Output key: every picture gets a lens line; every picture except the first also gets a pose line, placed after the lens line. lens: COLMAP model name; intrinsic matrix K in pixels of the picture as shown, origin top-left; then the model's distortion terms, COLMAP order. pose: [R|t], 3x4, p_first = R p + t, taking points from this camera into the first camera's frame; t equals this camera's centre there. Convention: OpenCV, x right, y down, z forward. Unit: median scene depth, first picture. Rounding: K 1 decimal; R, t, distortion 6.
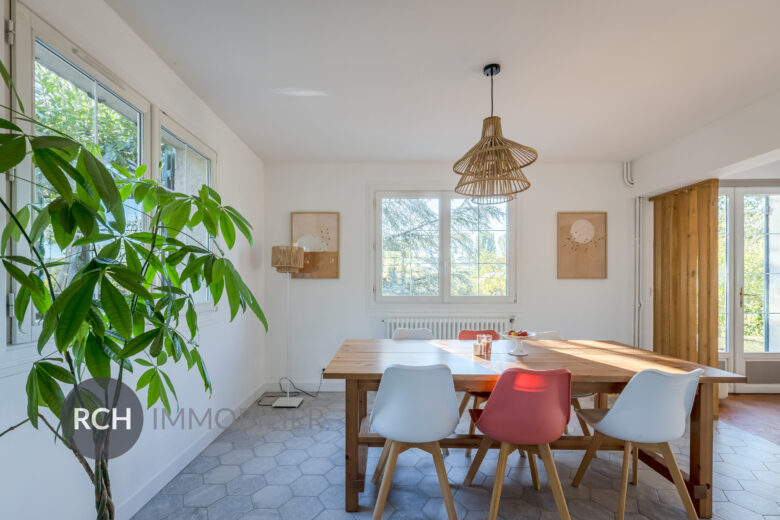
lens RADIAL K [[339.4, 0, 388.7], [0, 339.4, 282.4], [0, 0, 1]] dist [0.001837, 0.000344]
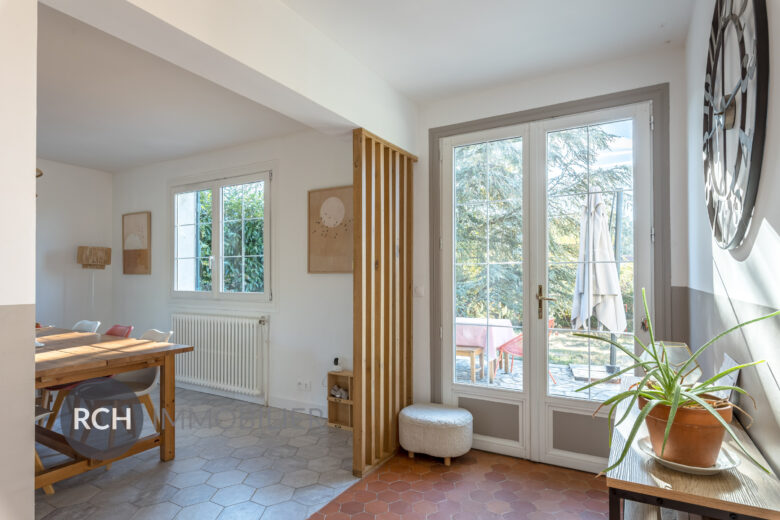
lens RADIAL K [[419.3, 0, 390.9], [0, 419.3, 271.3], [0, 0, 1]] dist [0.000840, 0.000431]
pose [[0.874337, -0.006576, -0.485275, 1.156789], [0.000151, 0.999912, -0.013279, -0.001555], [0.485319, 0.011537, 0.874261, 0.221602]]
